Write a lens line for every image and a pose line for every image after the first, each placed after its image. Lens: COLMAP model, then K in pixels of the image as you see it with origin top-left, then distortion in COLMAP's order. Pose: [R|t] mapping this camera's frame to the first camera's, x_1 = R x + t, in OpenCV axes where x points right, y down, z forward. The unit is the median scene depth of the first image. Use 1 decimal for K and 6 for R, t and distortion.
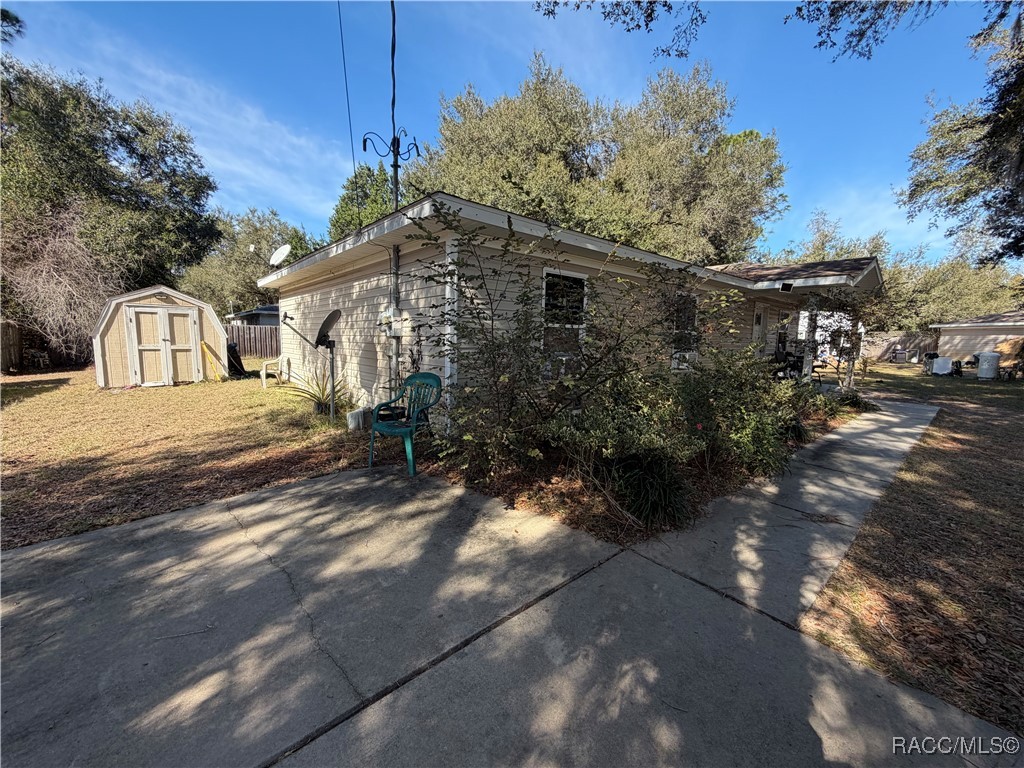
lens RADIAL K [[407.4, 0, 510.4], [0, 407.4, 385.7], [0, 0, 1]] dist [-0.001486, 0.000480]
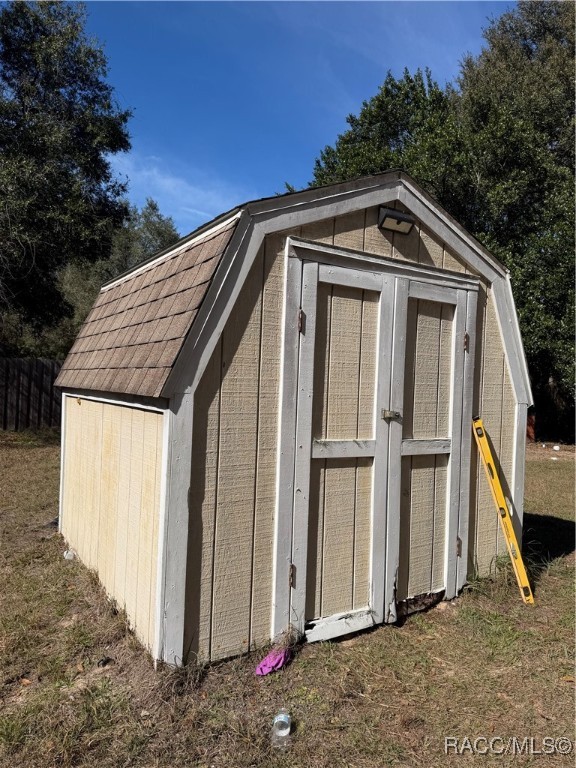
lens RADIAL K [[539.8, 0, 288.0], [0, 539.8, 384.0], [0, 0, 1]] dist [0.097185, -0.168247]
pose [[0.987913, 0.021277, -0.153540, -1.087613], [-0.040290, 0.991735, -0.121809, -0.115481], [0.149679, 0.126523, 0.980606, 0.886578]]
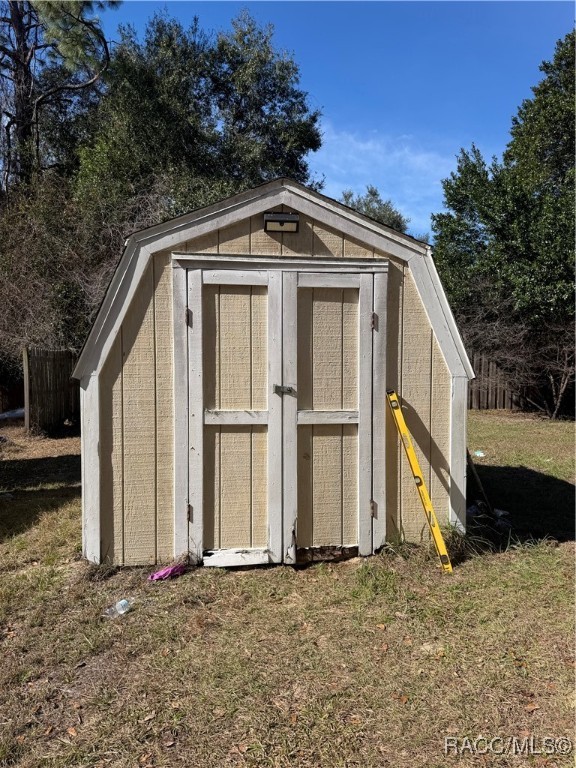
lens RADIAL K [[539.8, 0, 288.0], [0, 539.8, 384.0], [0, 0, 1]] dist [0.097185, -0.168247]
pose [[0.820416, 0.009337, -0.571691, -0.819826], [-0.057110, 0.996205, -0.065687, -0.118672], [0.568908, 0.086540, 0.817835, 0.909559]]
